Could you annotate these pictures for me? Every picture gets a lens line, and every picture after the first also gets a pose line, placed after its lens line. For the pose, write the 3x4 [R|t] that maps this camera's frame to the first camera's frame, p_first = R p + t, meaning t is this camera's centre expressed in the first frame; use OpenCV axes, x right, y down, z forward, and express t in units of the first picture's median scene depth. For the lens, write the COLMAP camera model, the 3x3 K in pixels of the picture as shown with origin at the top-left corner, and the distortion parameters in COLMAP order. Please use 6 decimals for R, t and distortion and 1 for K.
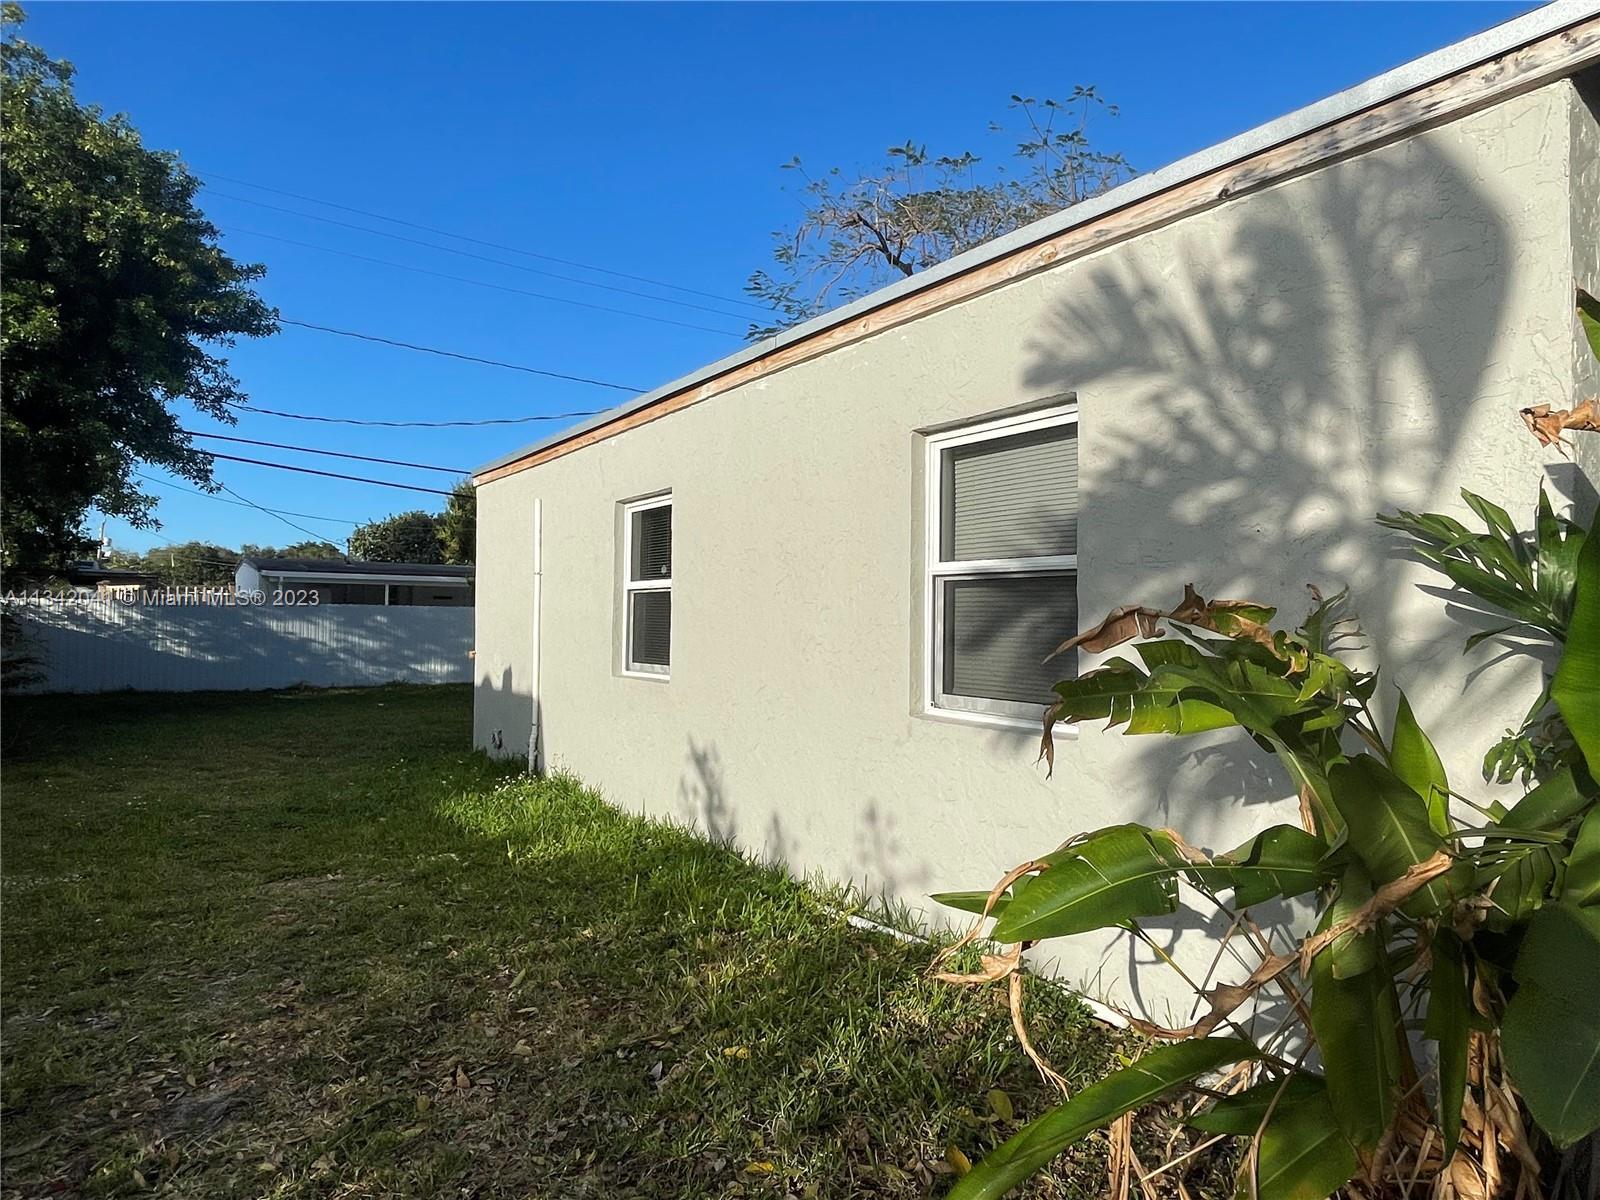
lens RADIAL K [[973.3, 0, 800.5], [0, 973.3, 599.2], [0, 0, 1]] dist [0.002936, -0.000919]
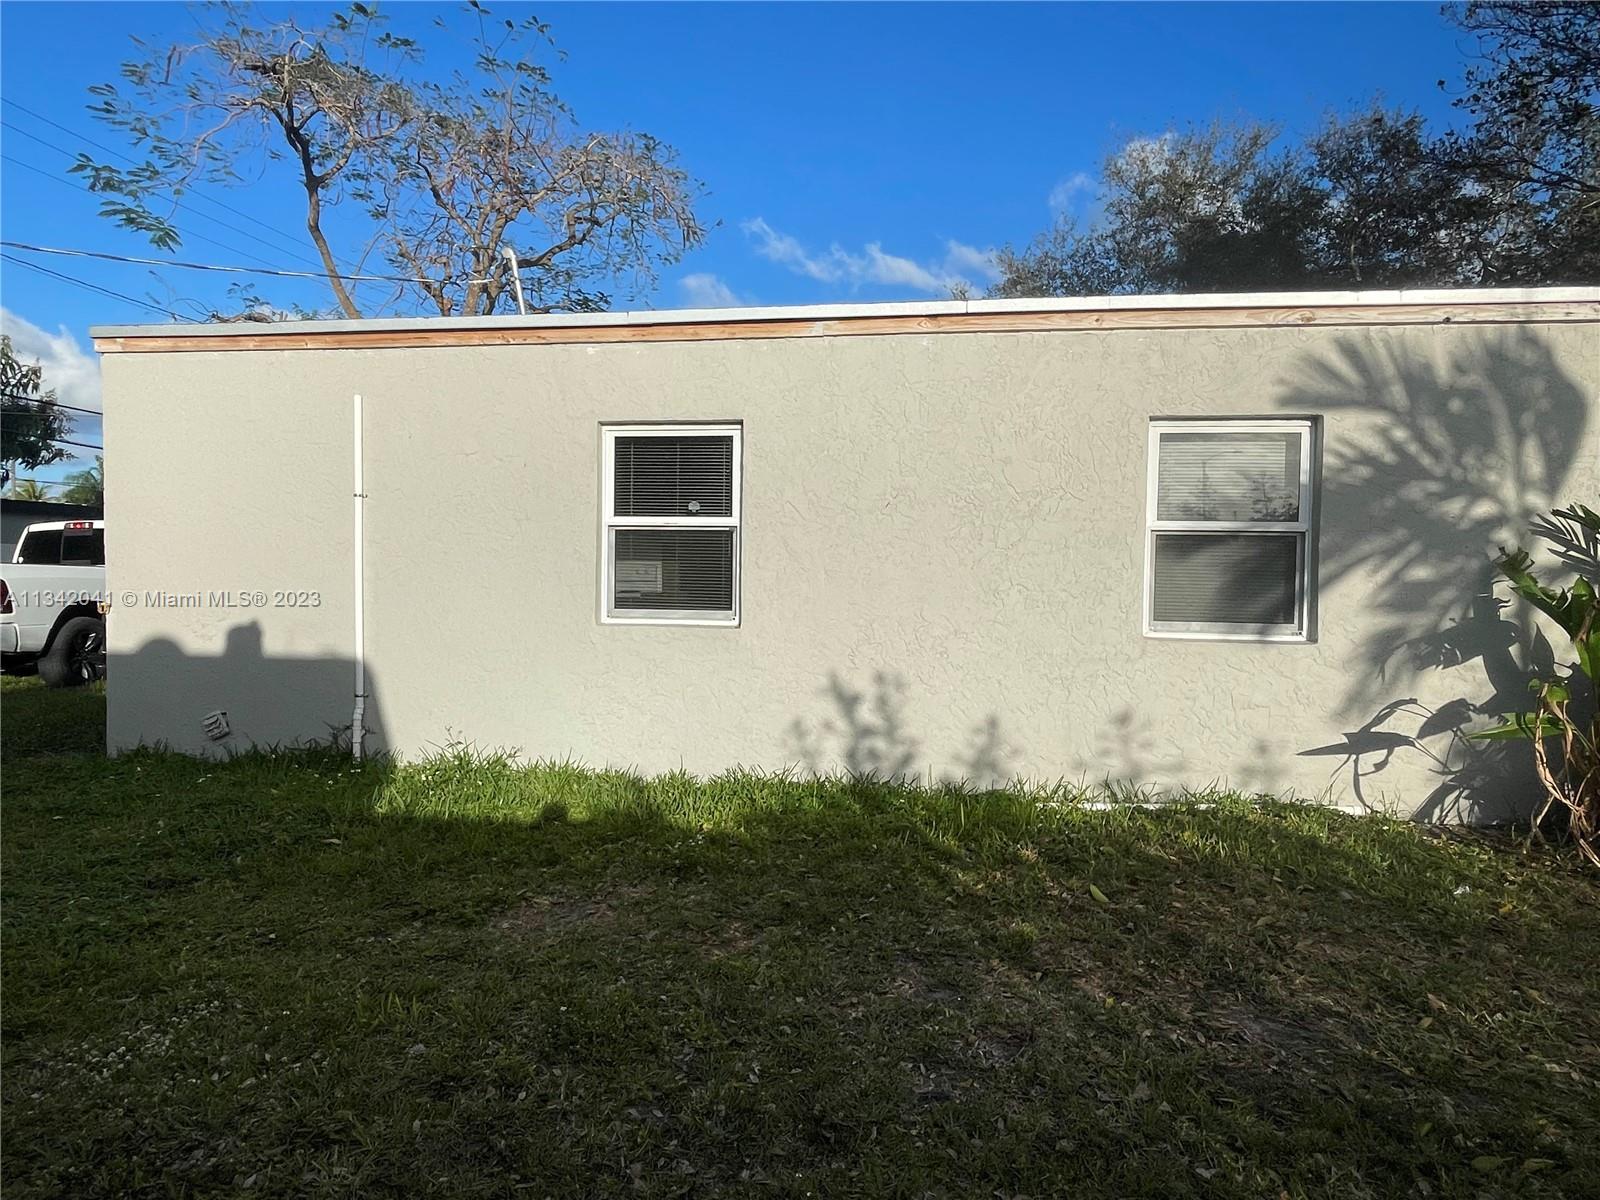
lens RADIAL K [[973.3, 0, 800.5], [0, 973.3, 599.2], [0, 0, 1]] dist [0.002936, -0.000919]
pose [[0.677455, -0.008608, 0.735514, -0.575165], [-0.026107, 0.999020, 0.035738, 0.017203], [-0.735101, -0.043413, 0.676566, 0.230518]]
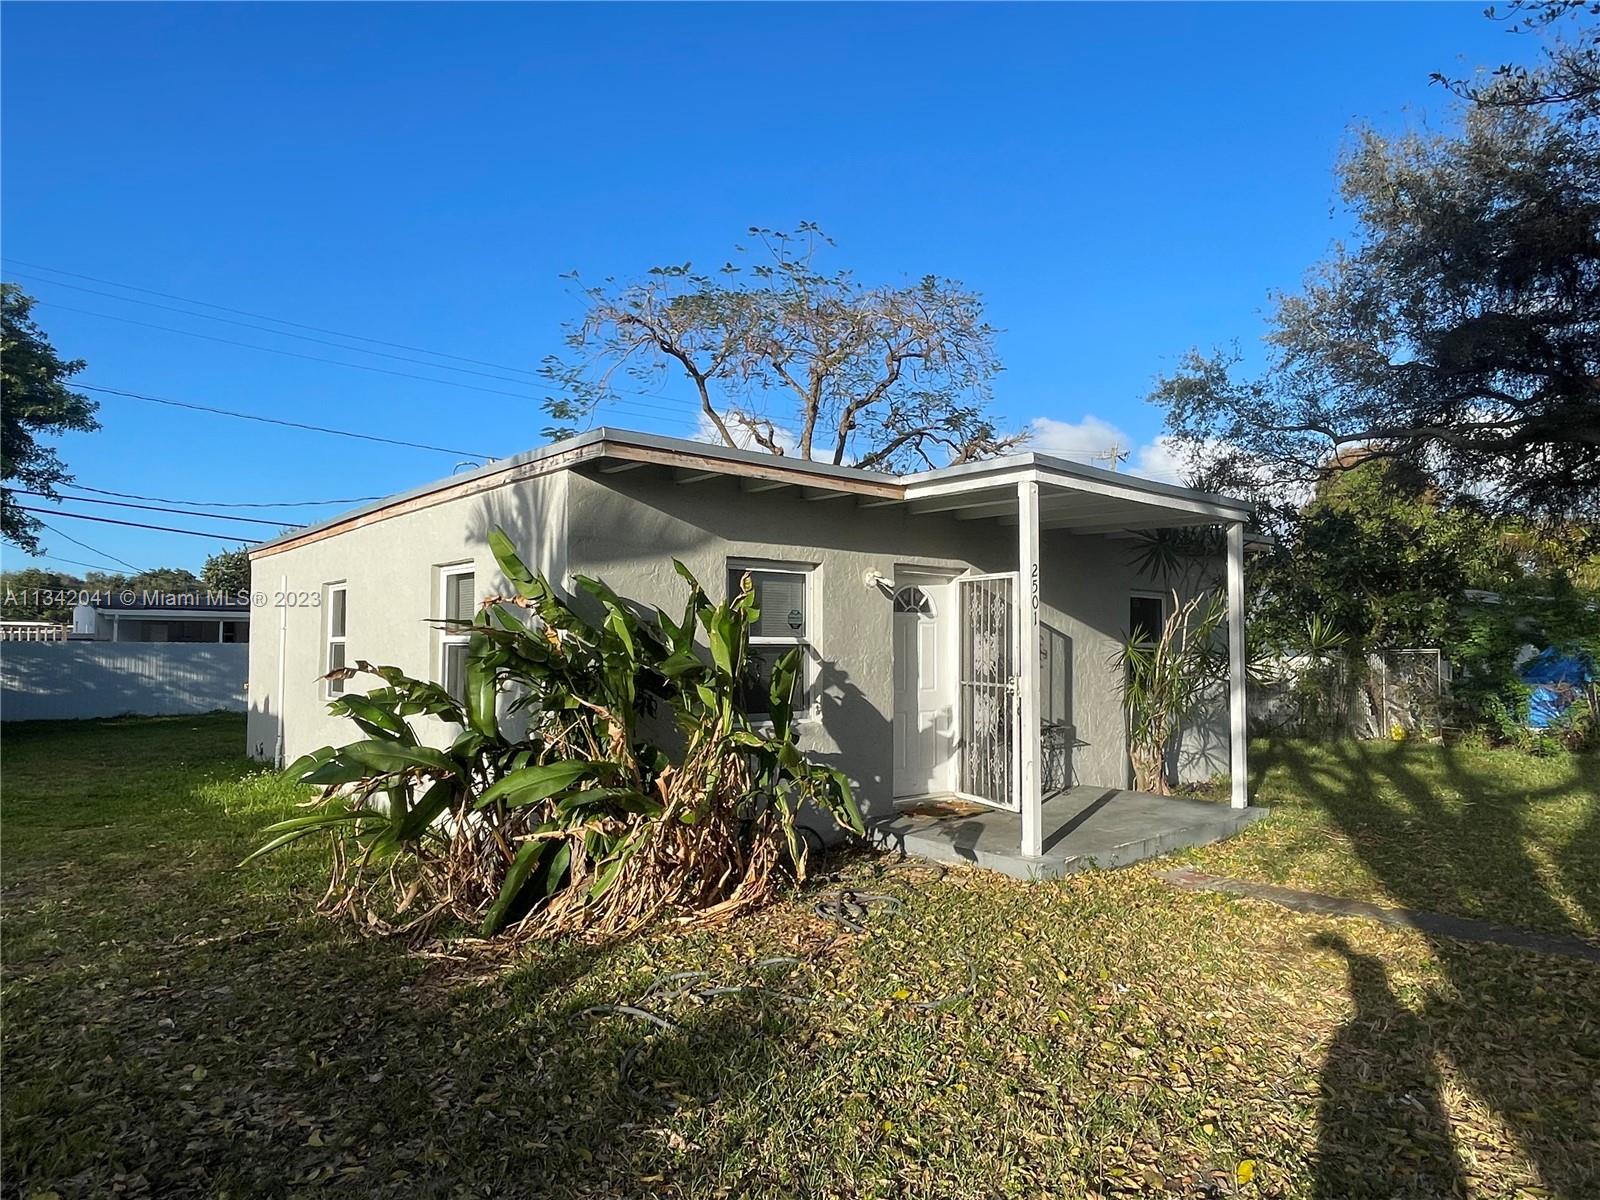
lens RADIAL K [[976.1, 0, 799.6], [0, 976.1, 608.3], [0, 0, 1]] dist [-0.003073, 0.001310]
pose [[0.994003, -0.000762, 0.109347, 0.309621], [0.002759, 0.999832, -0.018115, -0.027588], [-0.109315, 0.018308, 0.993839, -0.472958]]
